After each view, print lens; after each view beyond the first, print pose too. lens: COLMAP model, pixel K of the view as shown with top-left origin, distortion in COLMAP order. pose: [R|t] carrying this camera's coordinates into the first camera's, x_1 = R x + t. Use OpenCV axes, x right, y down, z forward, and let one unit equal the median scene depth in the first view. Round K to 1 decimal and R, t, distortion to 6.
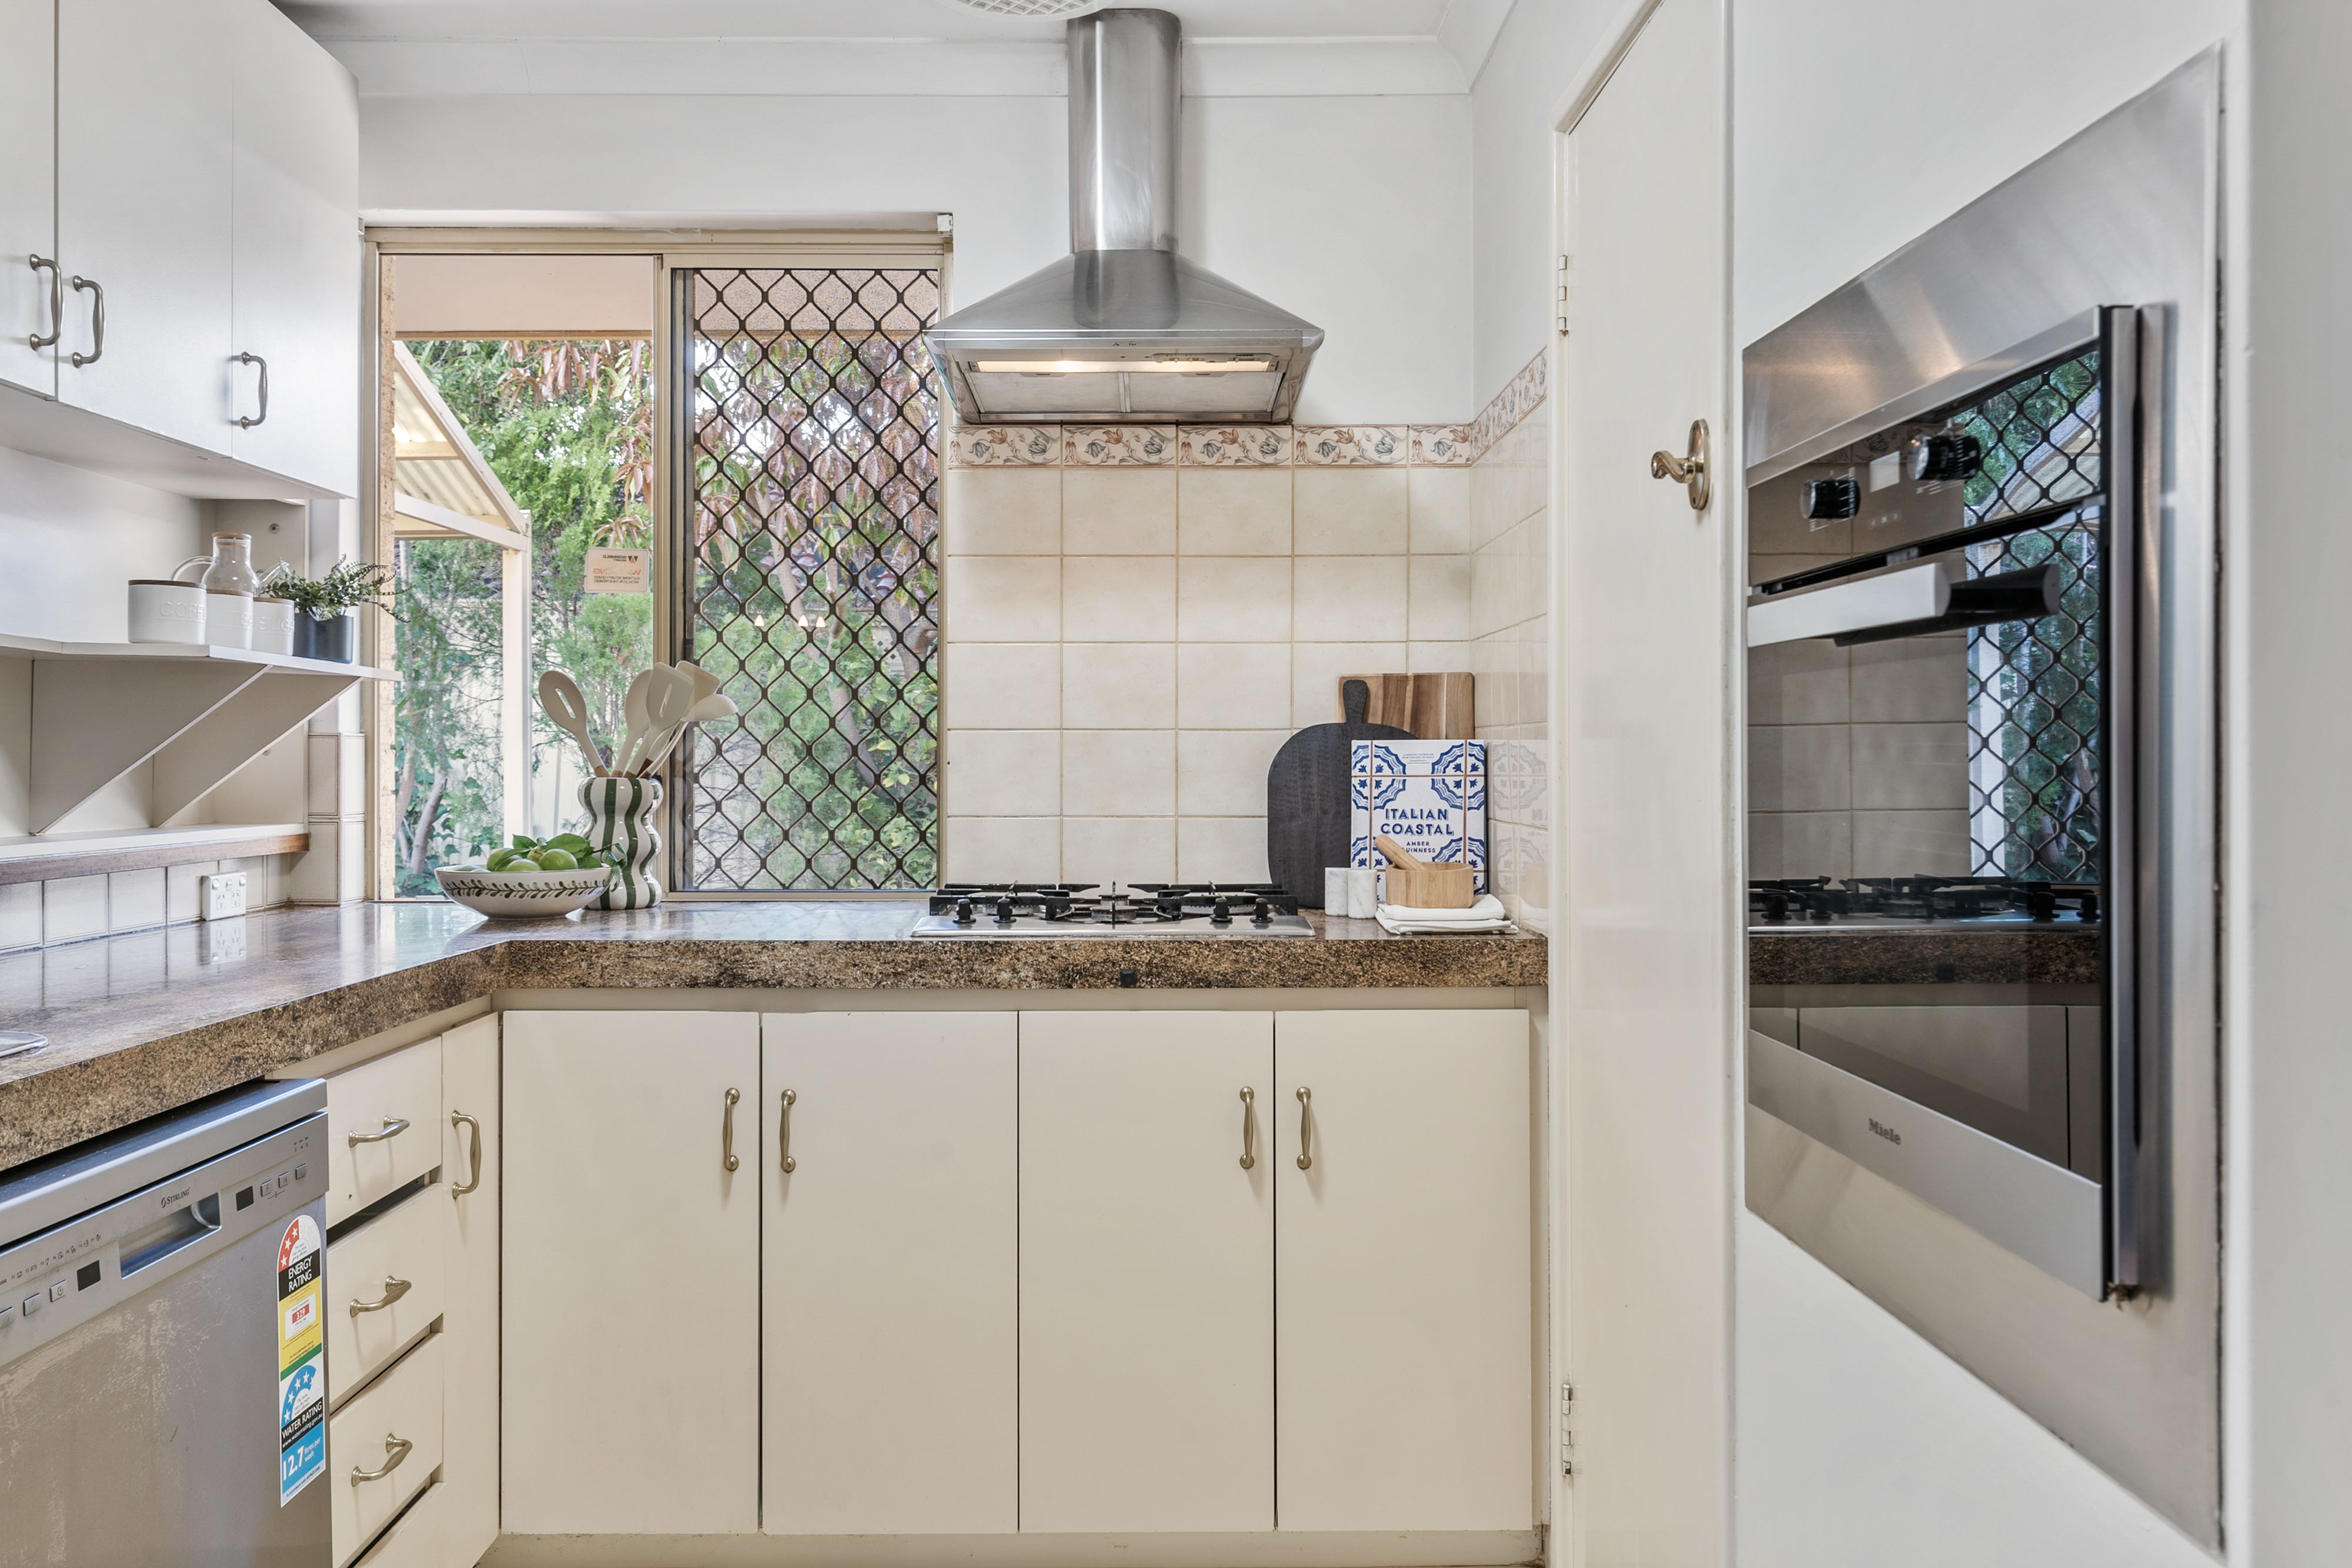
lens RADIAL K [[1772.7, 0, 1172.6], [0, 1772.7, 762.7], [0, 0, 1]] dist [-0.004429, -0.007381]
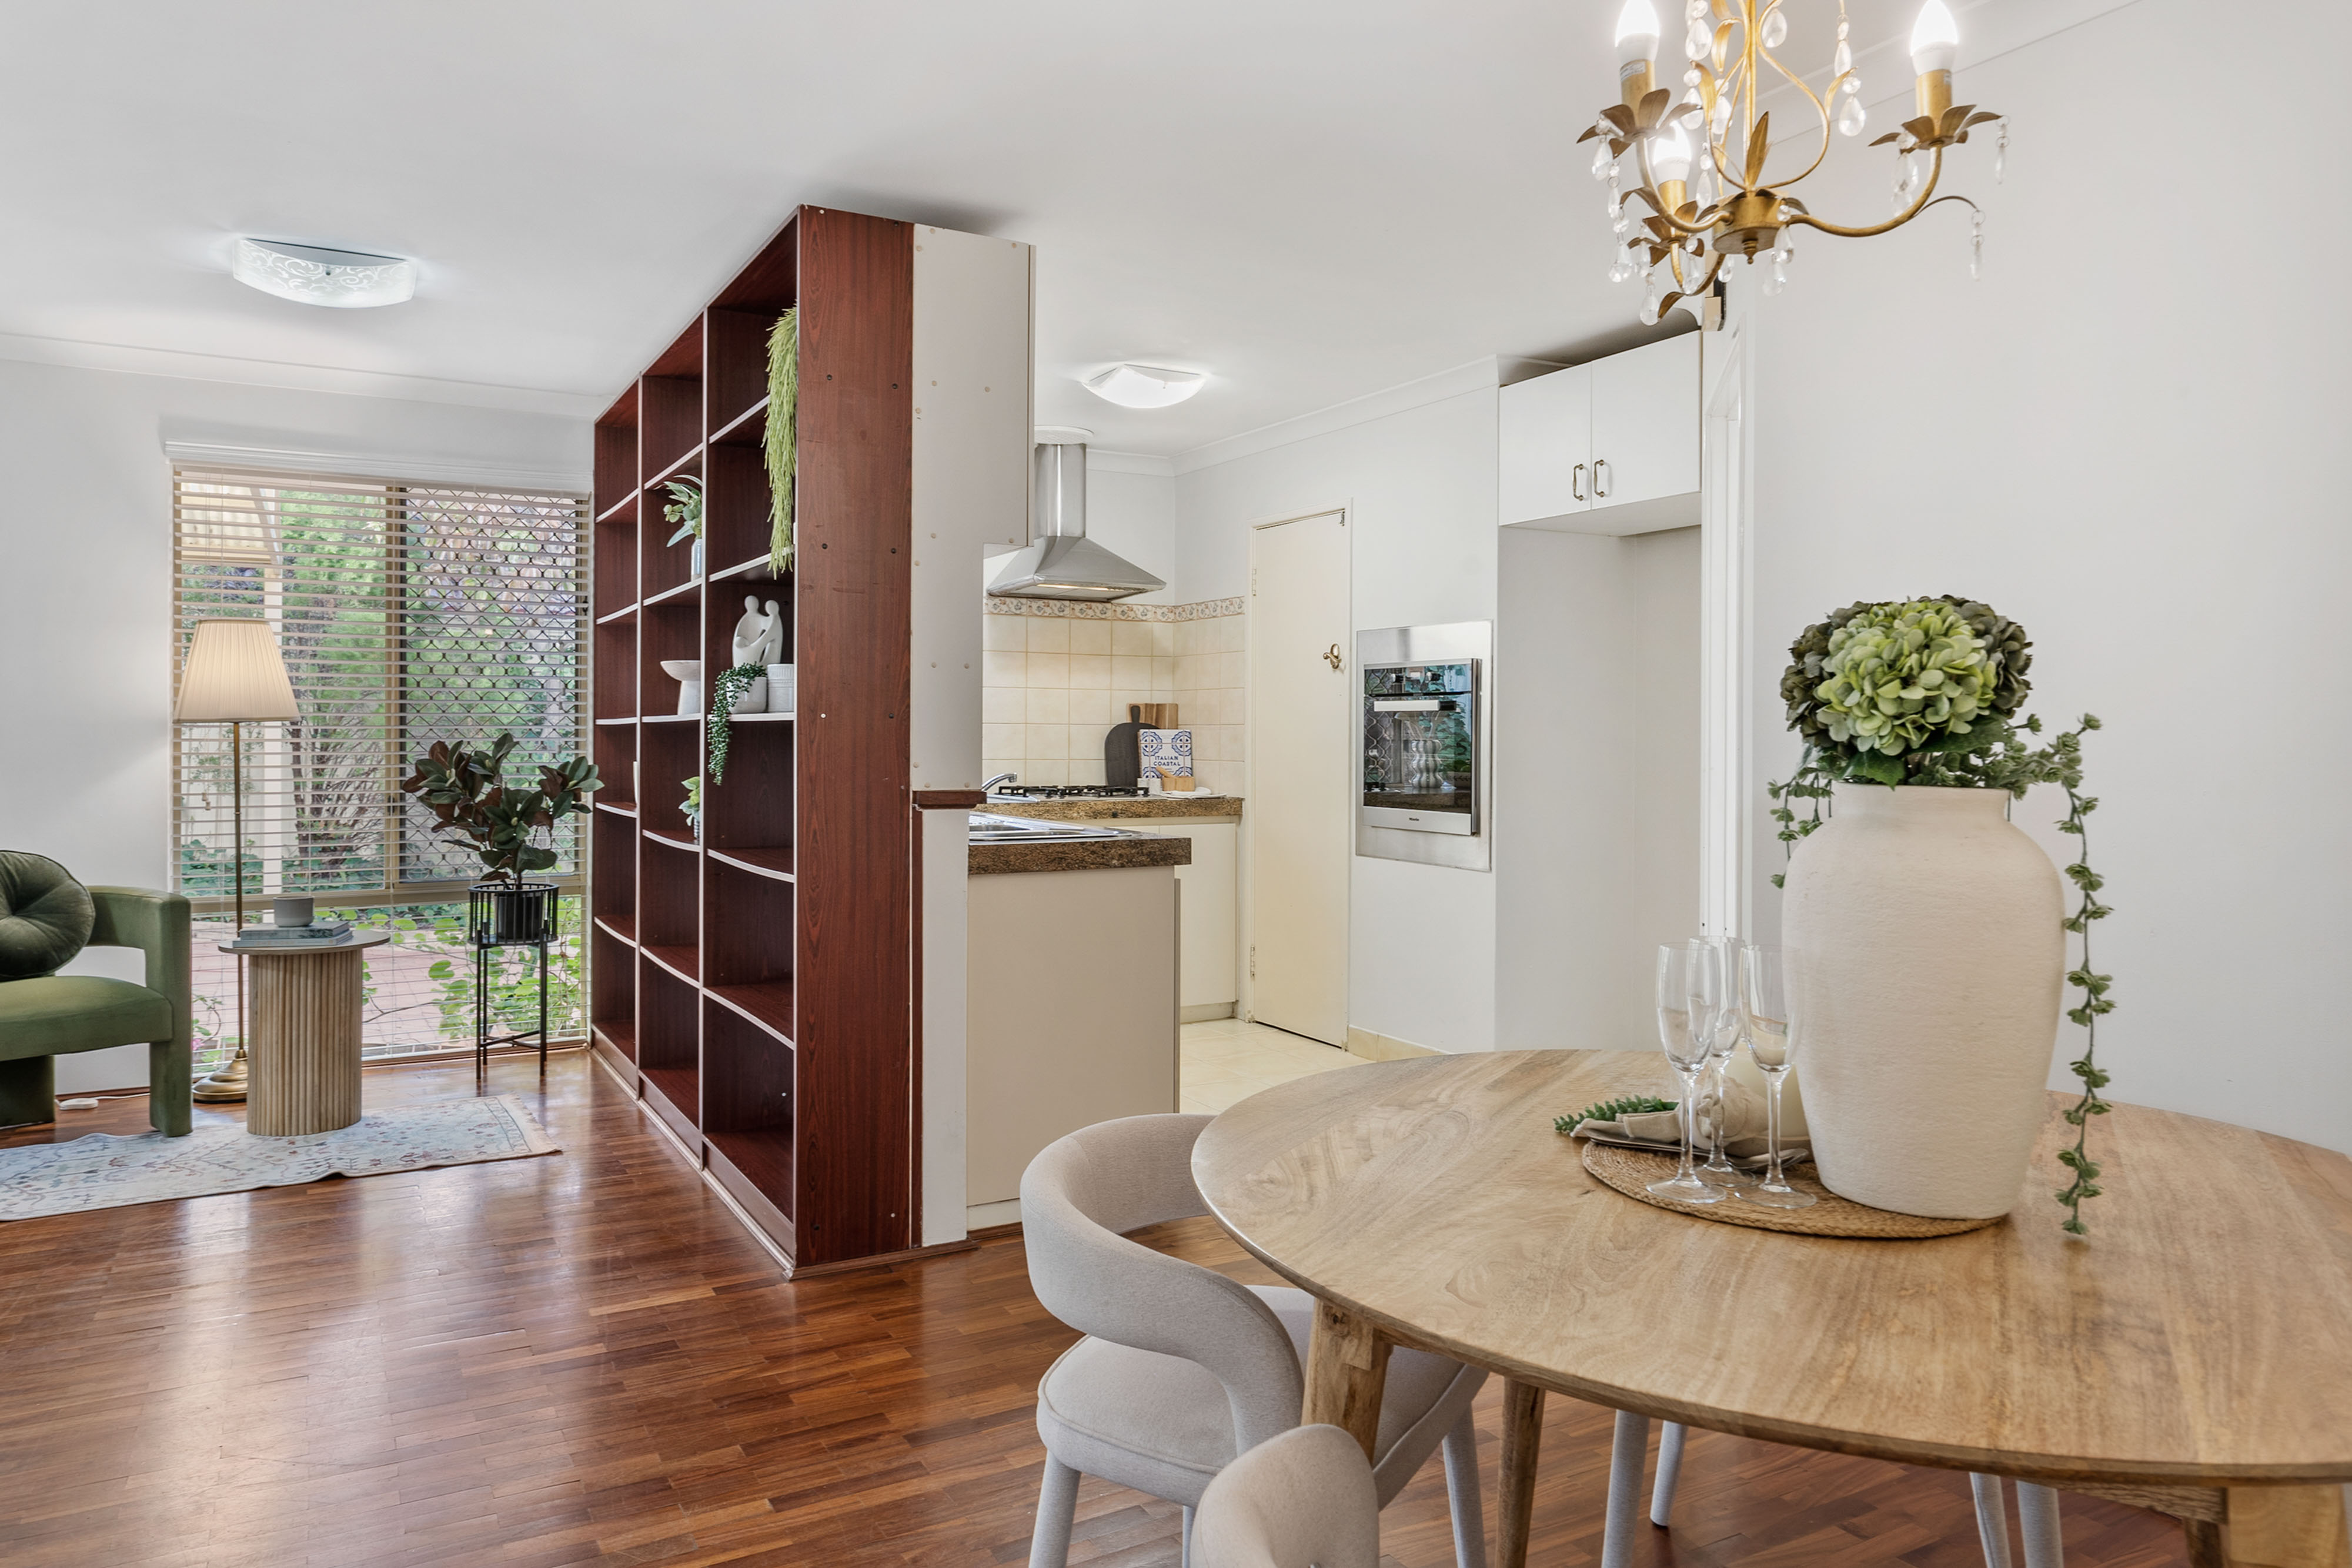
lens RADIAL K [[1558.9, 0, 1176.0], [0, 1558.9, 784.0], [0, 0, 1]] dist [0.004198, -0.001741]
pose [[0.884169, -0.009258, 0.467076, -0.666239], [-0.004148, 0.999609, 0.027666, 0.002688], [-0.467149, -0.026399, 0.883784, -0.750289]]
